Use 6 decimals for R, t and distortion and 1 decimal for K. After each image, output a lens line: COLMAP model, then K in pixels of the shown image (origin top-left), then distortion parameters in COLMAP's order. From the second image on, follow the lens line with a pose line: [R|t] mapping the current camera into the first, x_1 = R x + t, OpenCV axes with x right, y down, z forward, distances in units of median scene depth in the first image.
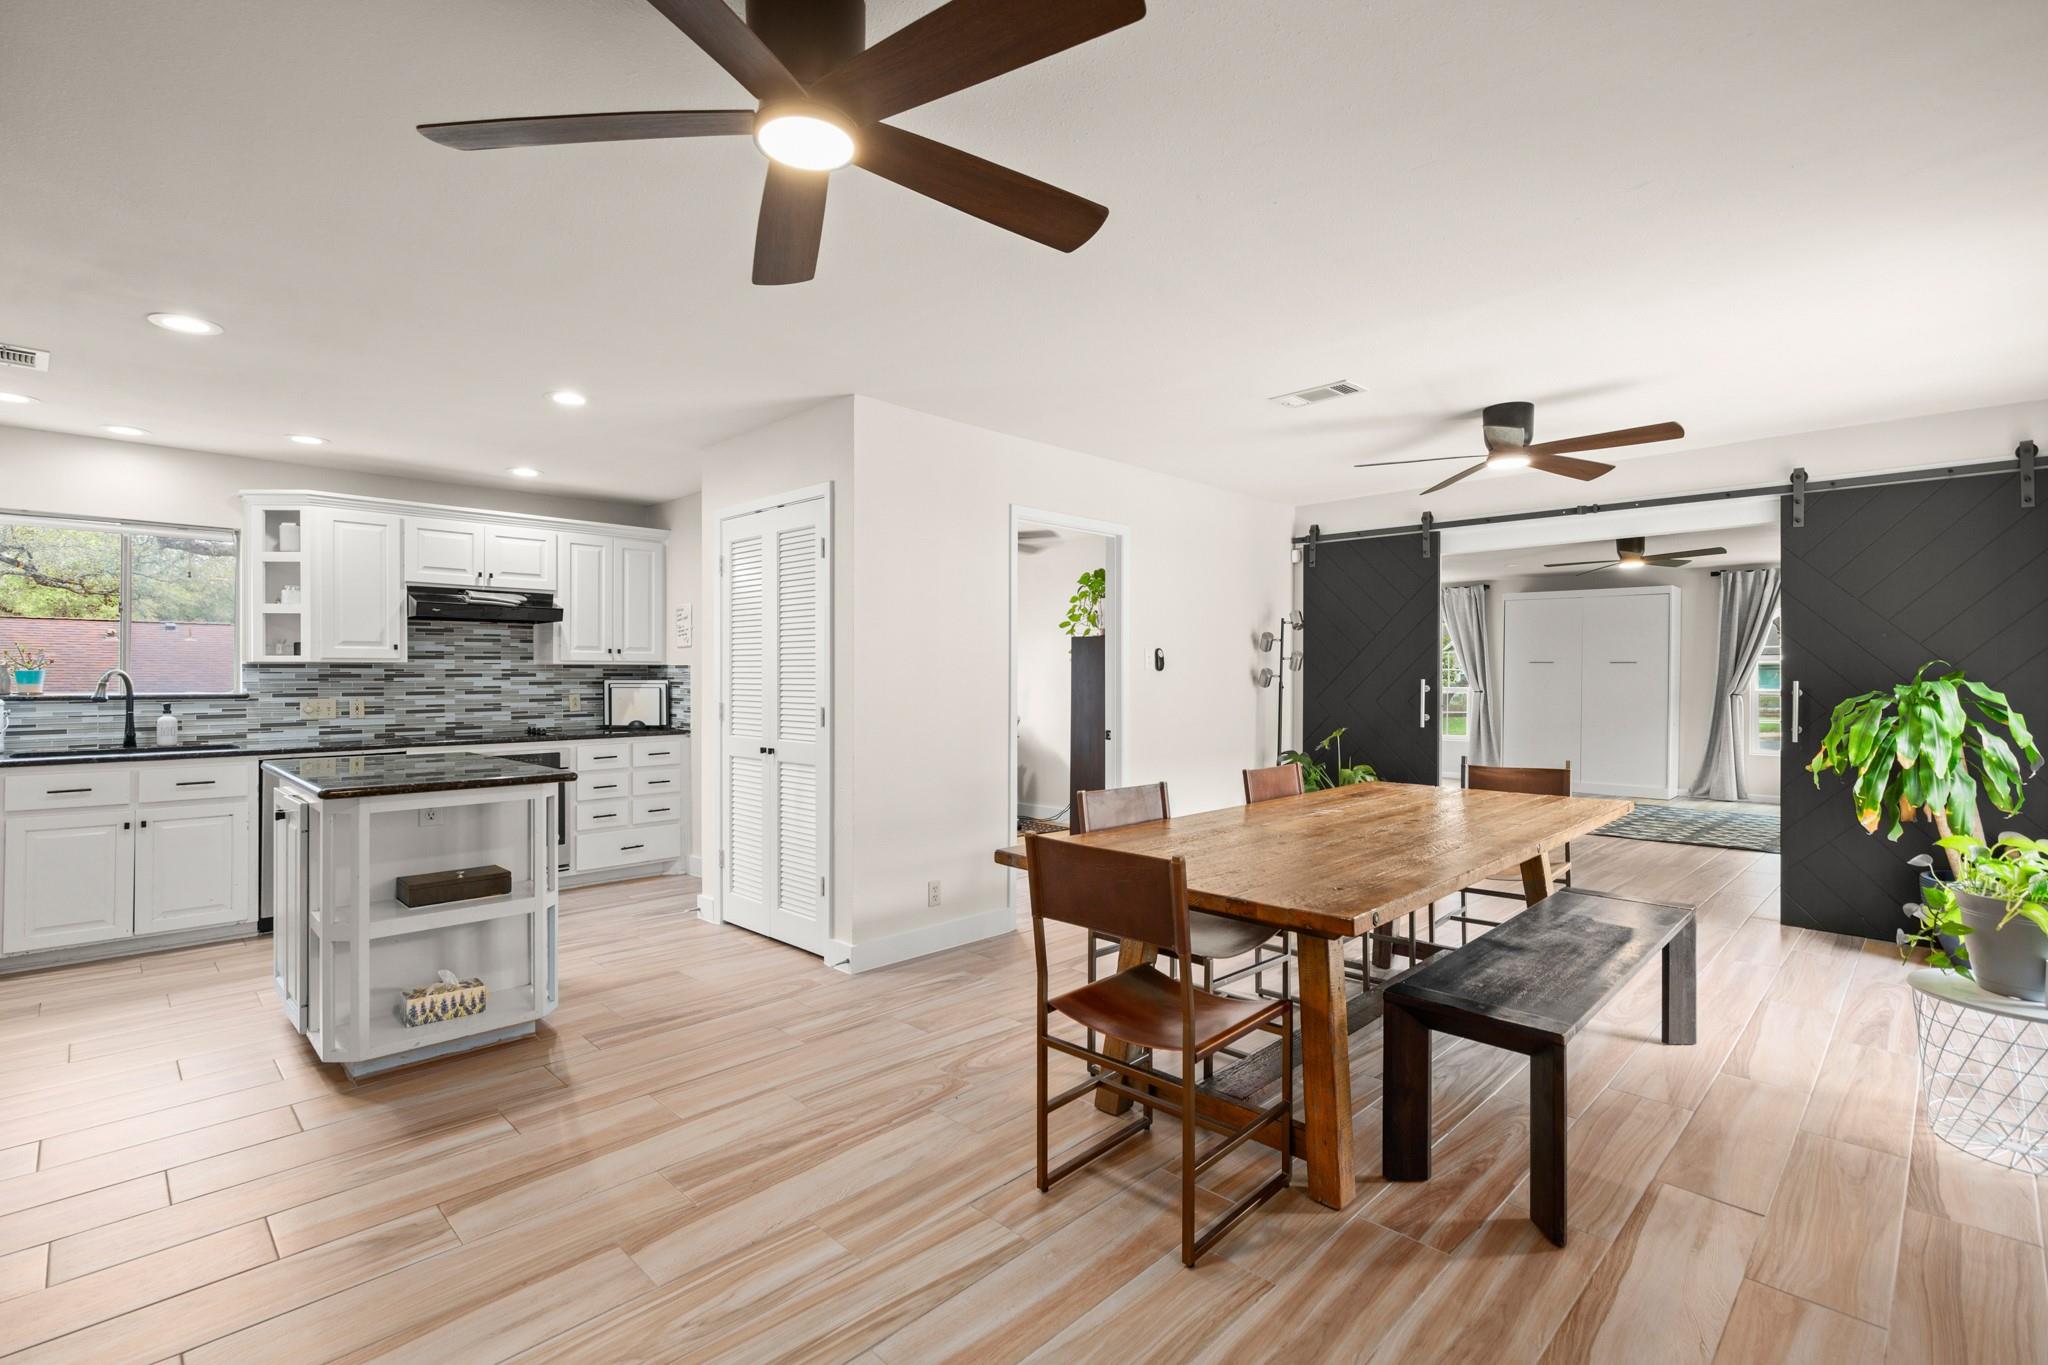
lens RADIAL K [[925.4, 0, 1033.4], [0, 925.4, 678.9], [0, 0, 1]] dist [-0.006059, 0.000629]
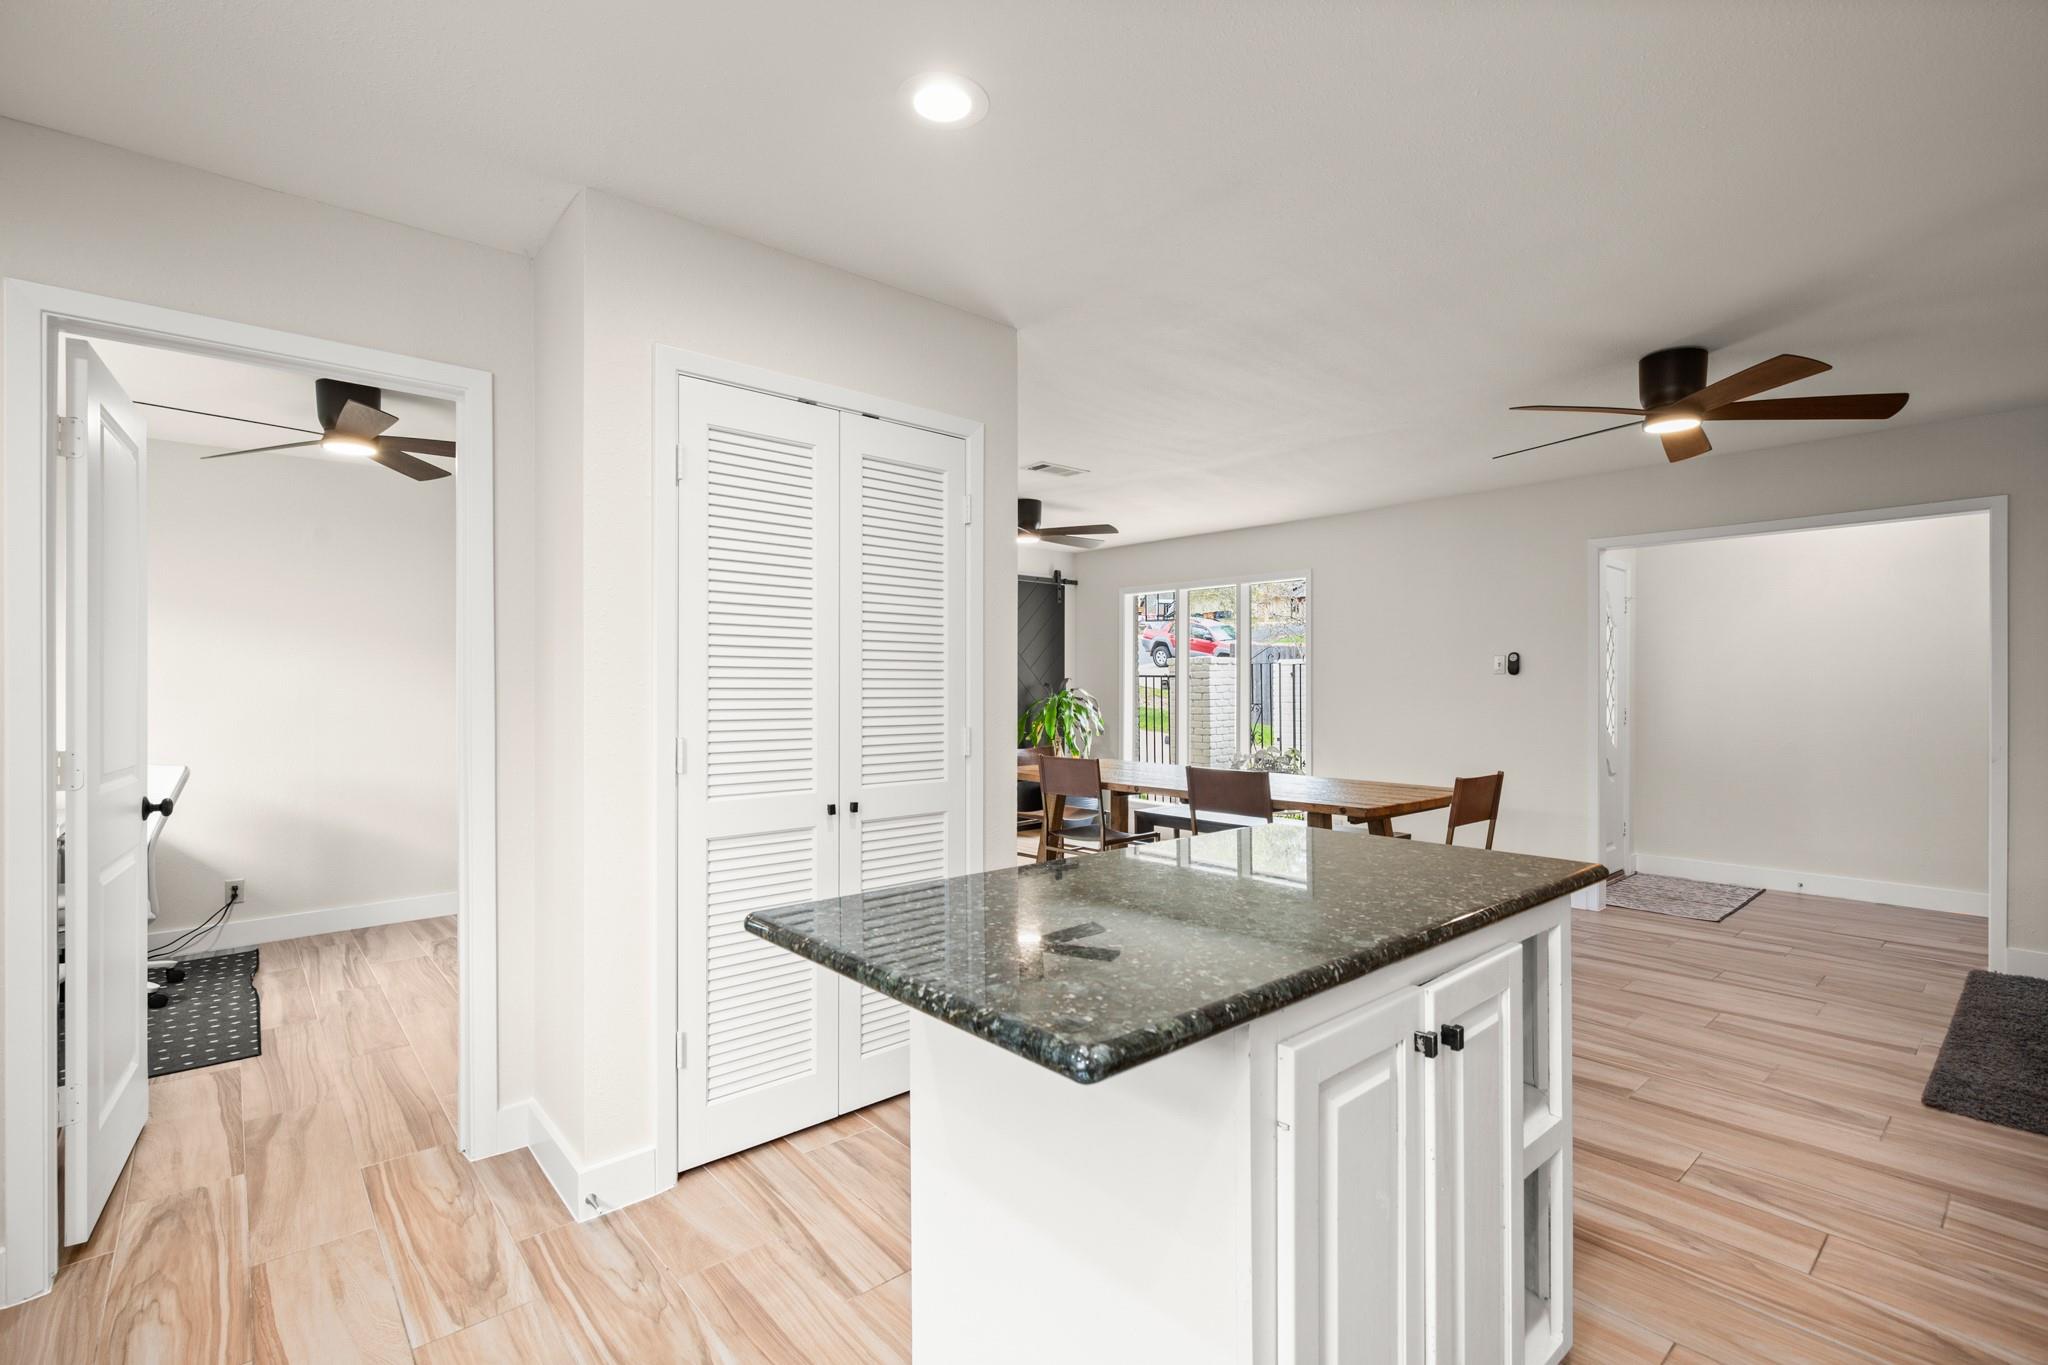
lens RADIAL K [[925.4, 0, 1022.0], [0, 925.4, 683.8], [0, 0, 1]] dist [-0.006059, 0.000629]
pose [[0.085262, 0.000492, 0.996358, -0.948879], [0.006701, 0.999977, -0.001067, -0.005213], [-0.996336, 0.006767, 0.085257, 0.888479]]
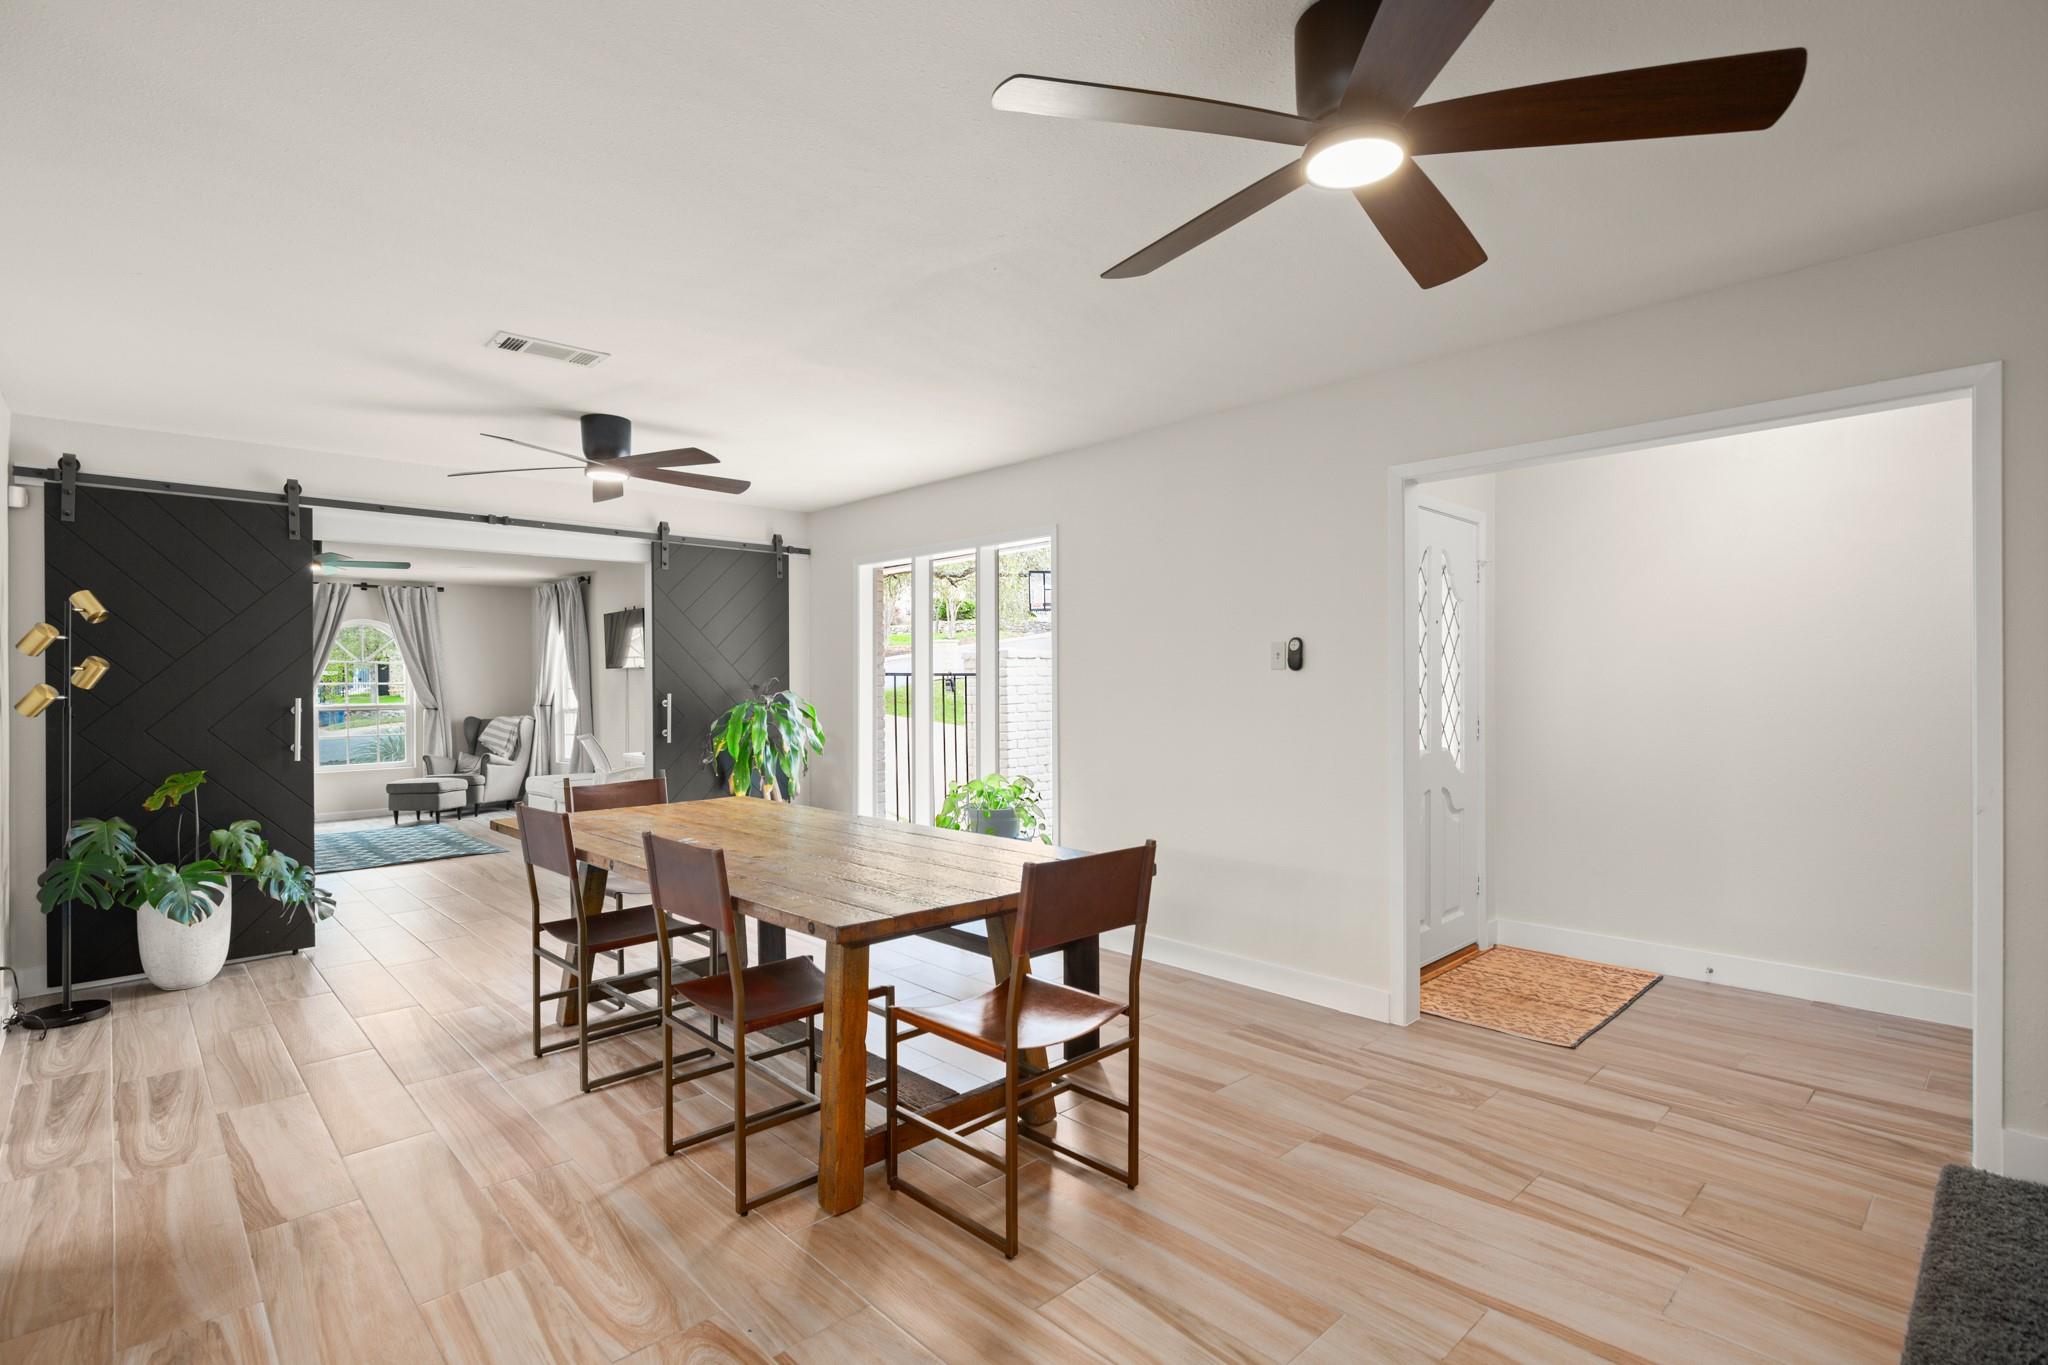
lens RADIAL K [[961.7, 0, 1038.7], [0, 961.7, 681.1], [0, 0, 1]] dist [-0.002953, -0.000299]
pose [[0.044325, 0.000961, 0.999017, -0.395929], [0.011824, 0.999929, -0.001486, -0.006024], [-0.998947, 0.011878, 0.044311, 0.401930]]
